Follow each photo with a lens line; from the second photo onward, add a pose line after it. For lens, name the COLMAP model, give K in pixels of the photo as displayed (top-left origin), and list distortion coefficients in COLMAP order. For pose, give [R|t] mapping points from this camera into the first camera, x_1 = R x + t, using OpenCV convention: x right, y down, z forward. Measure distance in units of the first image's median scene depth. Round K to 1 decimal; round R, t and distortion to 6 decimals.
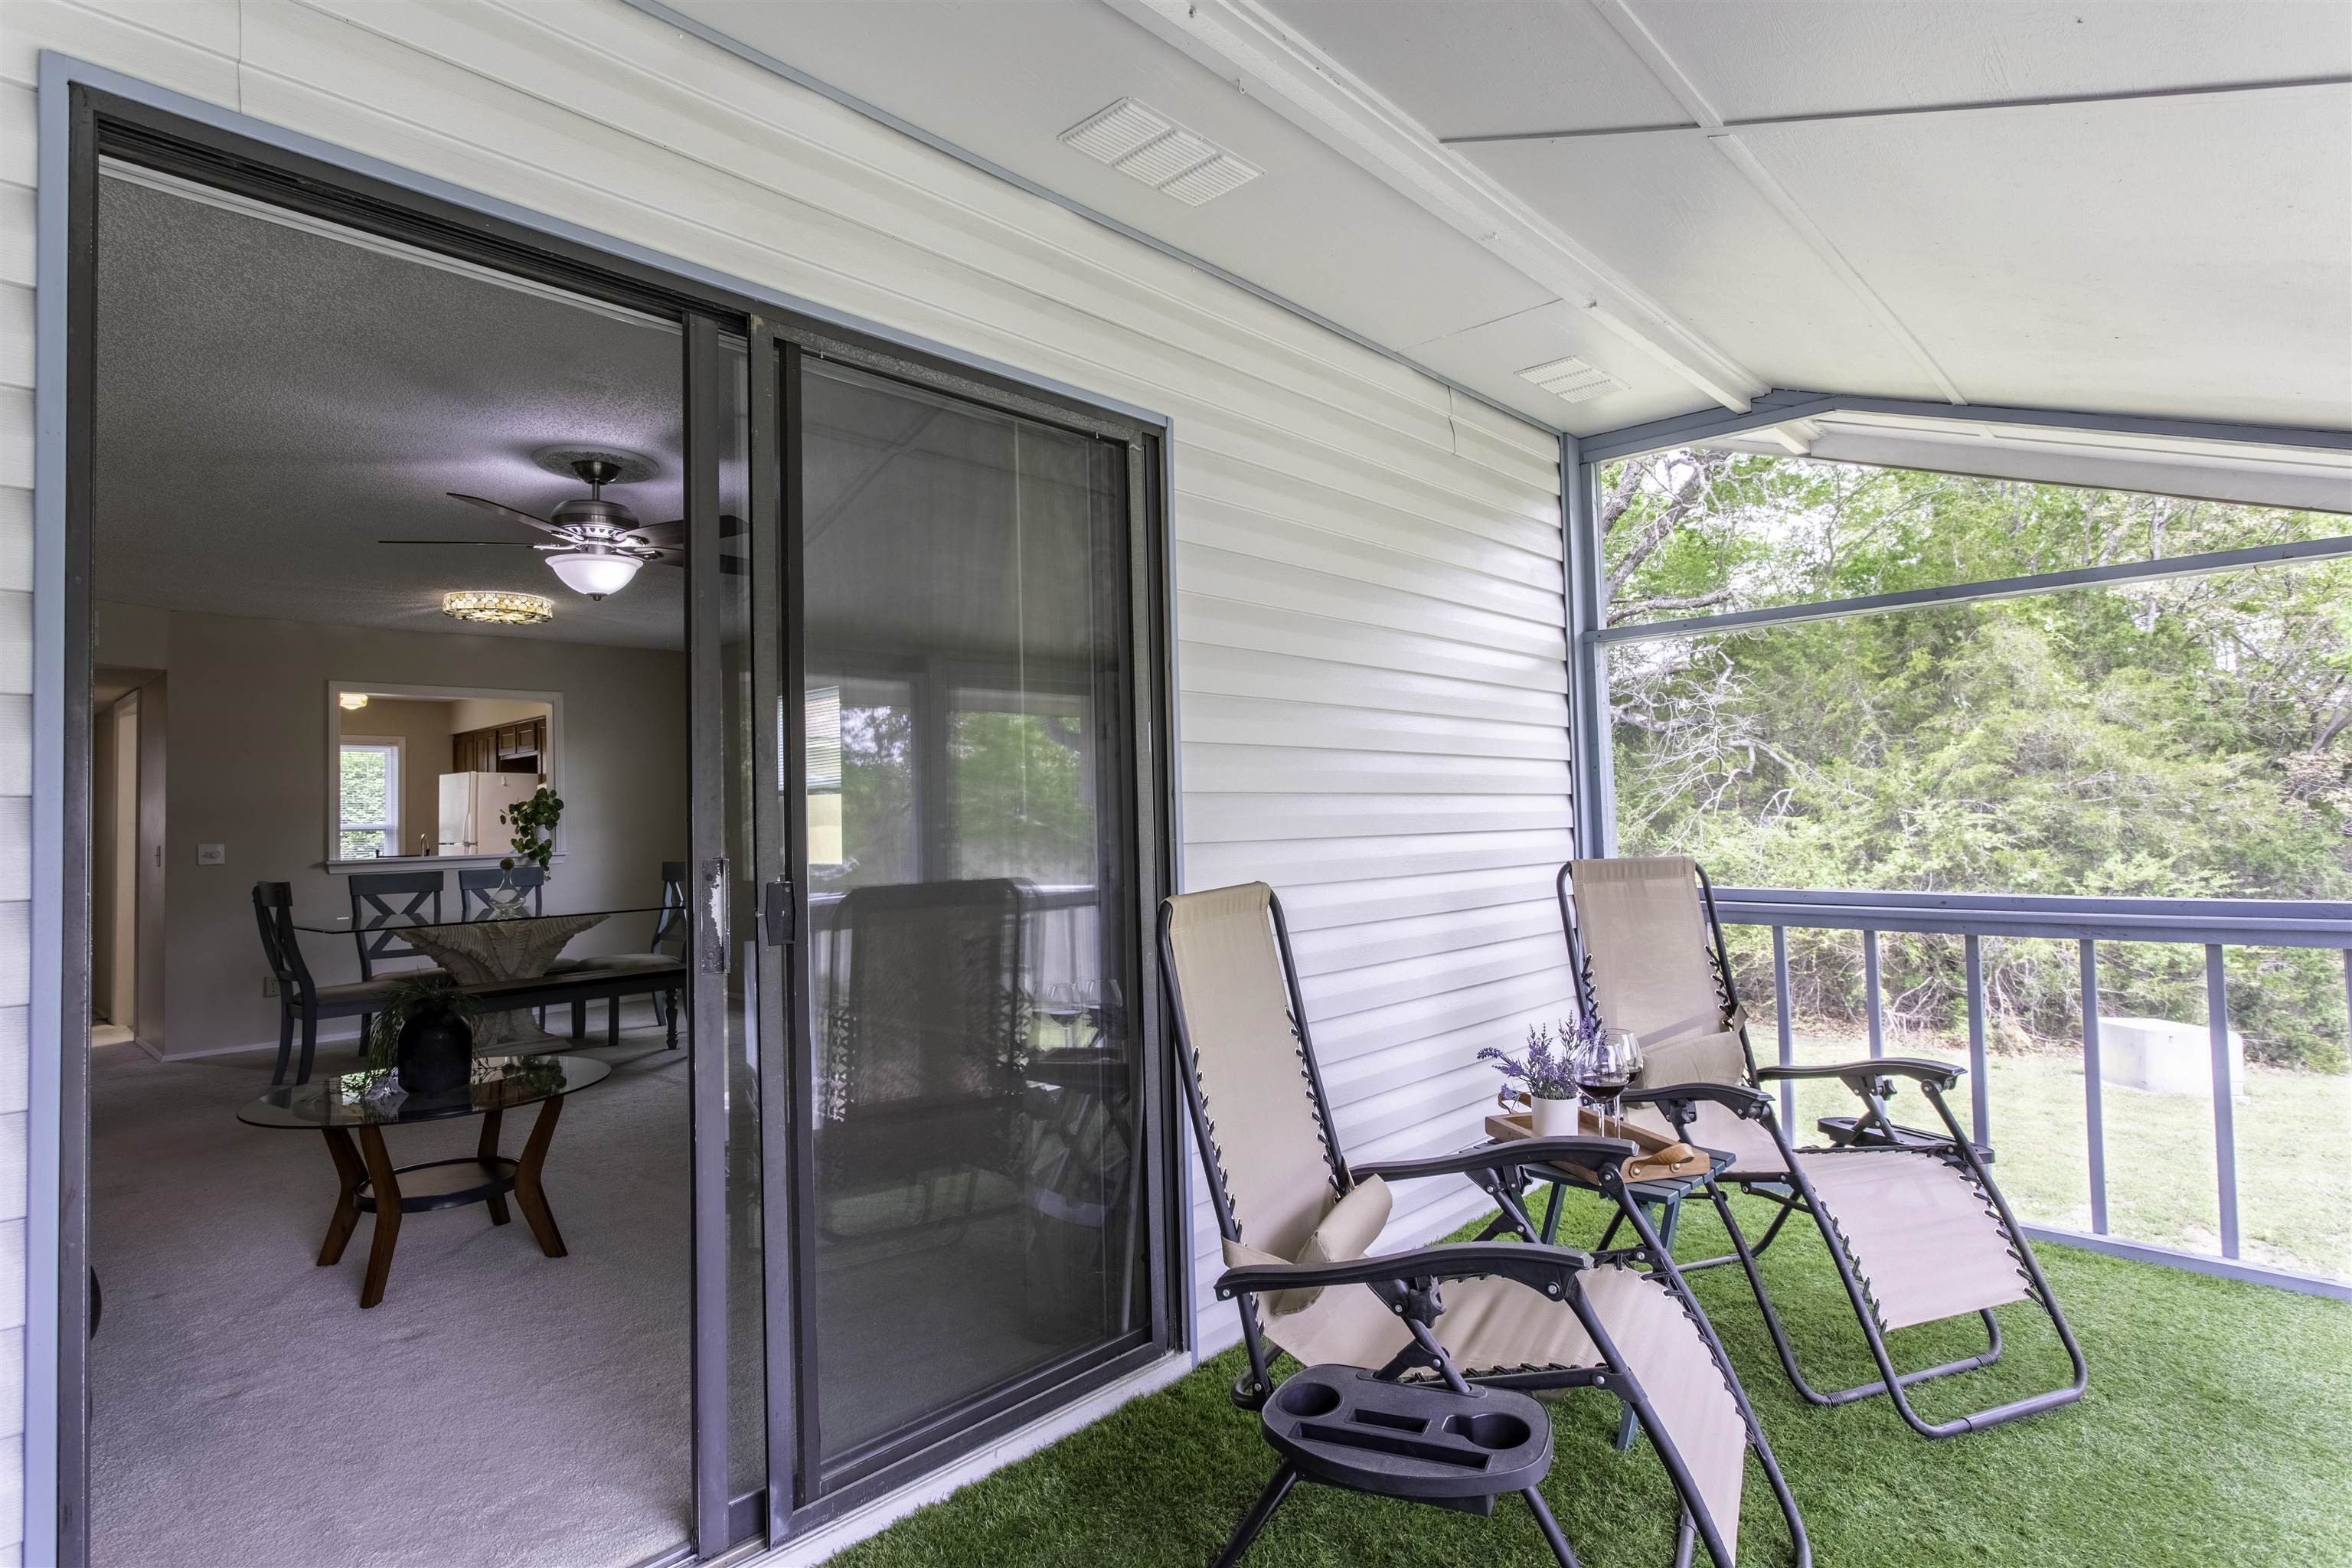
lens RADIAL K [[1232.8, 0, 1165.0], [0, 1232.8, 777.1], [0, 0, 1]] dist [-0.004845, 0.004342]
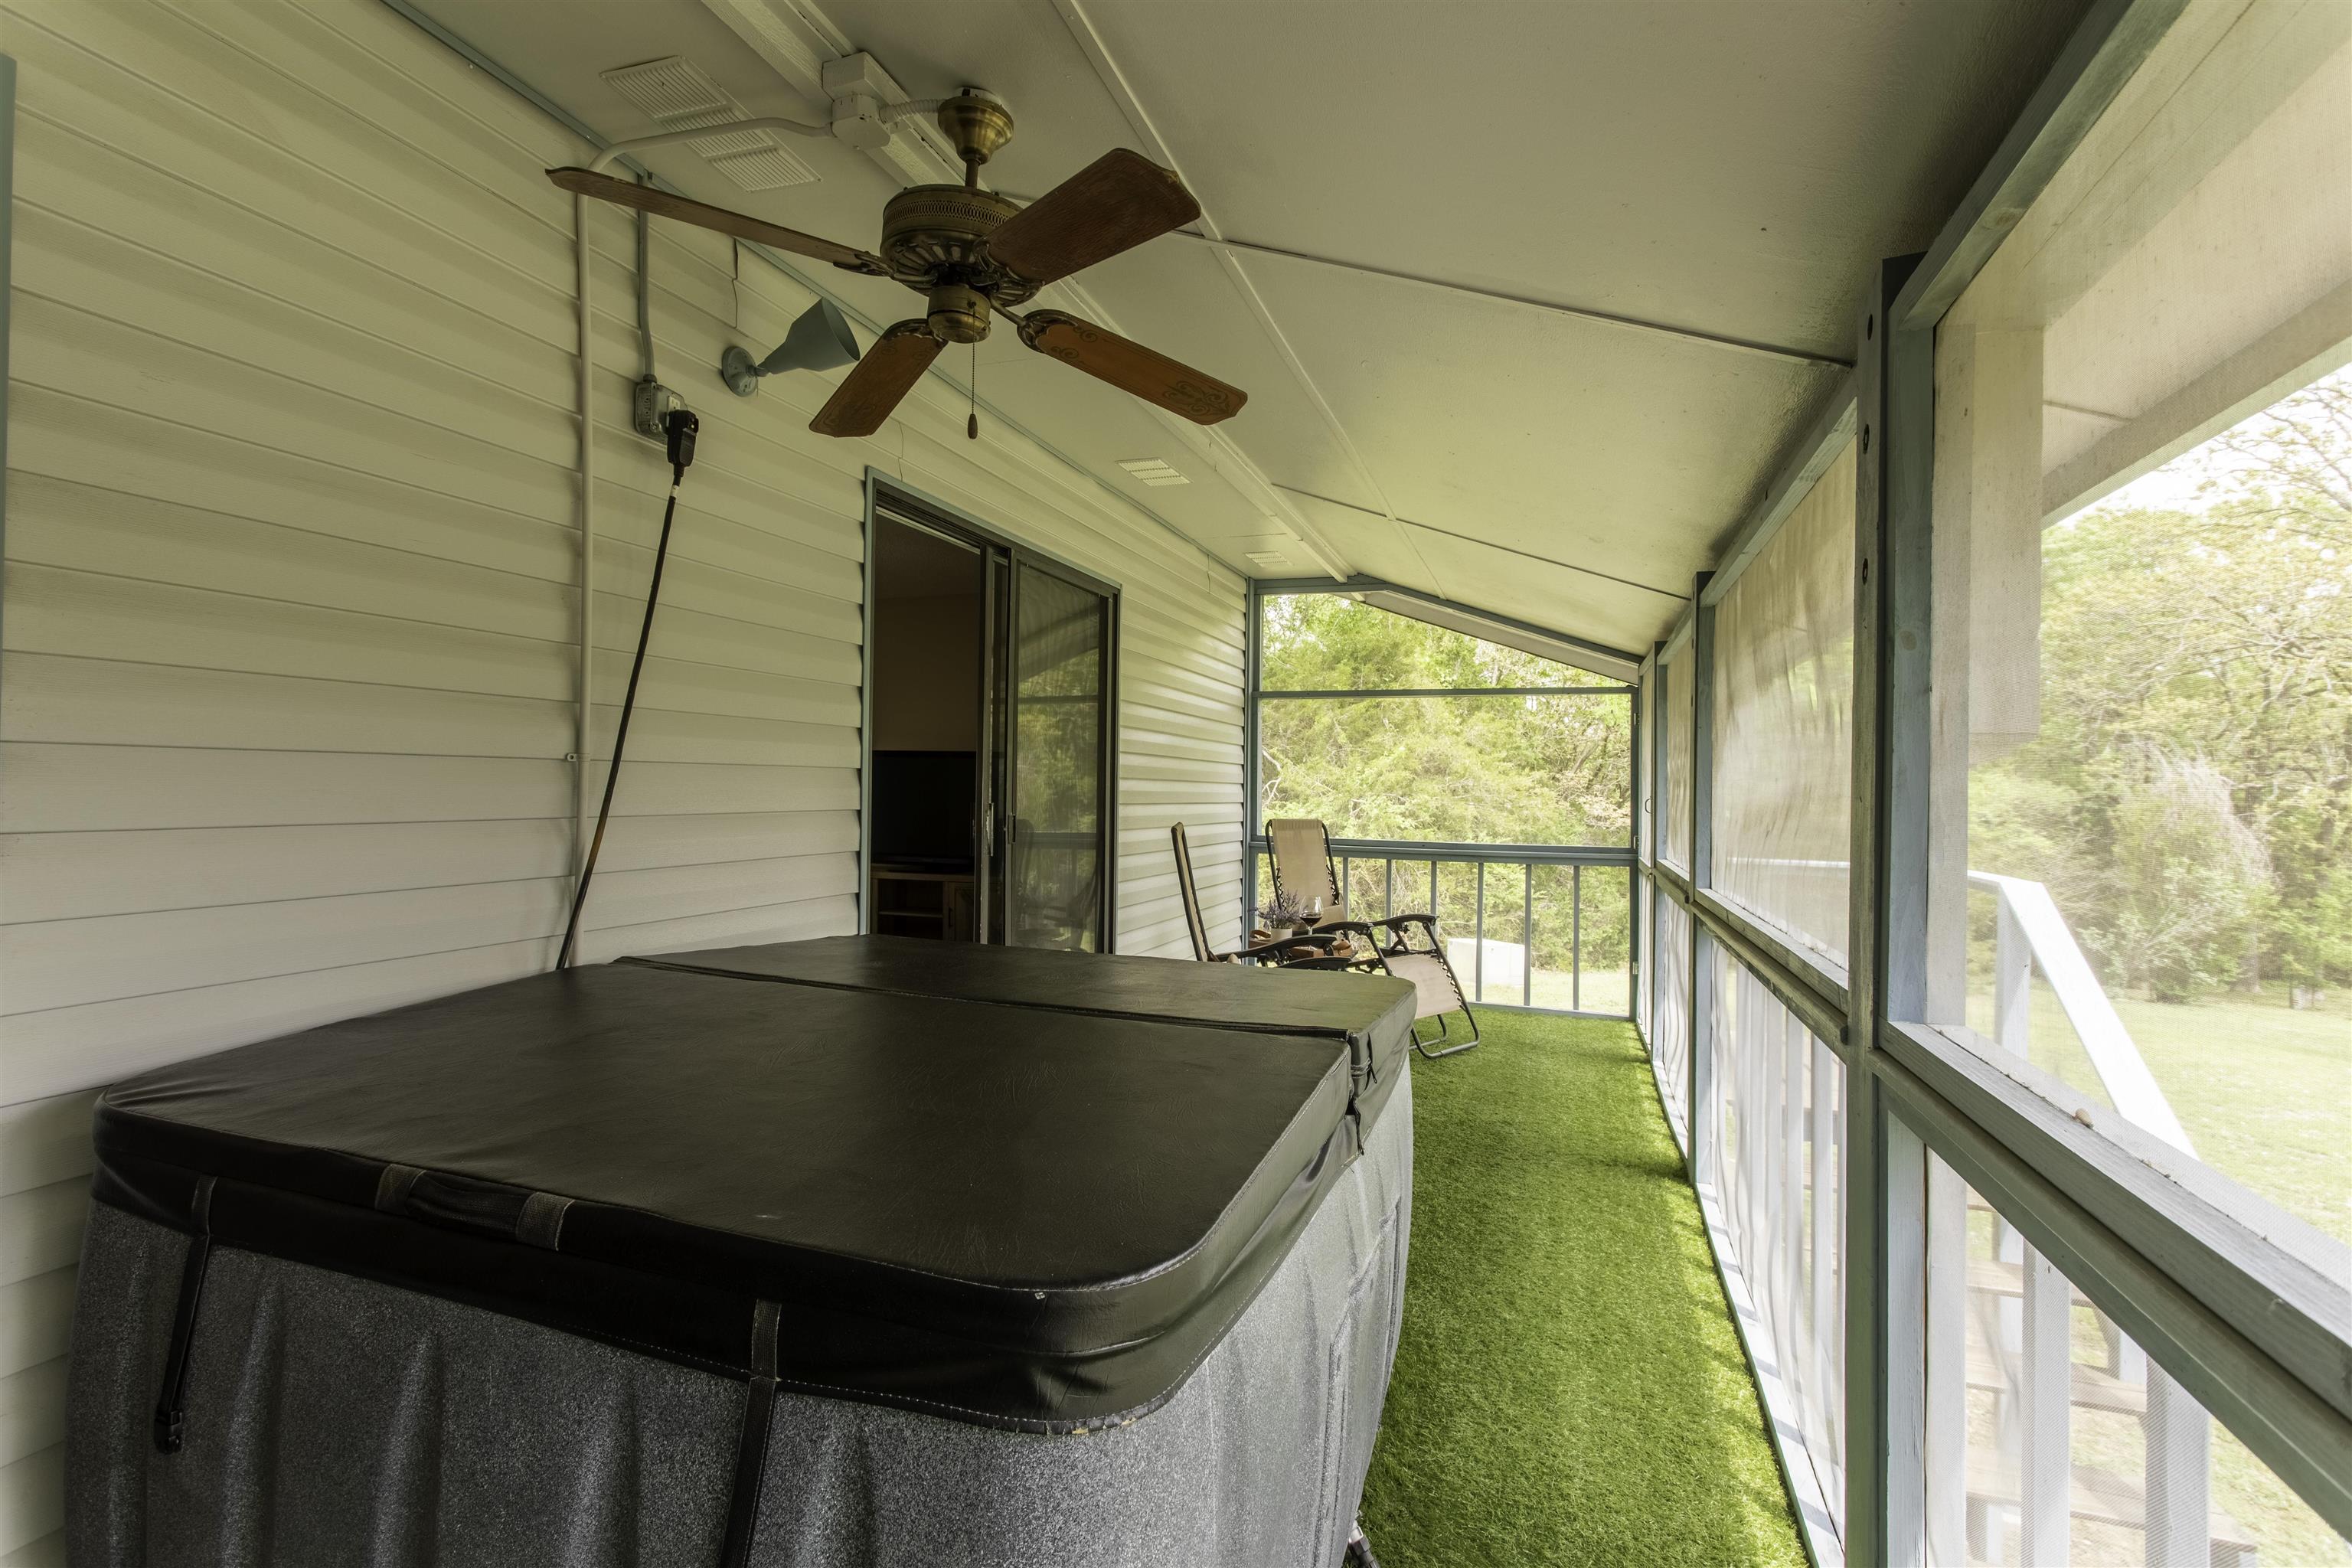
lens RADIAL K [[1130.8, 0, 1189.5], [0, 1130.8, 772.9], [0, 0, 1]] dist [0.002282, 0.000930]
pose [[0.911053, 0.047795, 0.409509, -0.389645], [-0.055571, 0.998429, 0.007102, -0.008645], [-0.408526, -0.029227, 0.912278, -0.430466]]
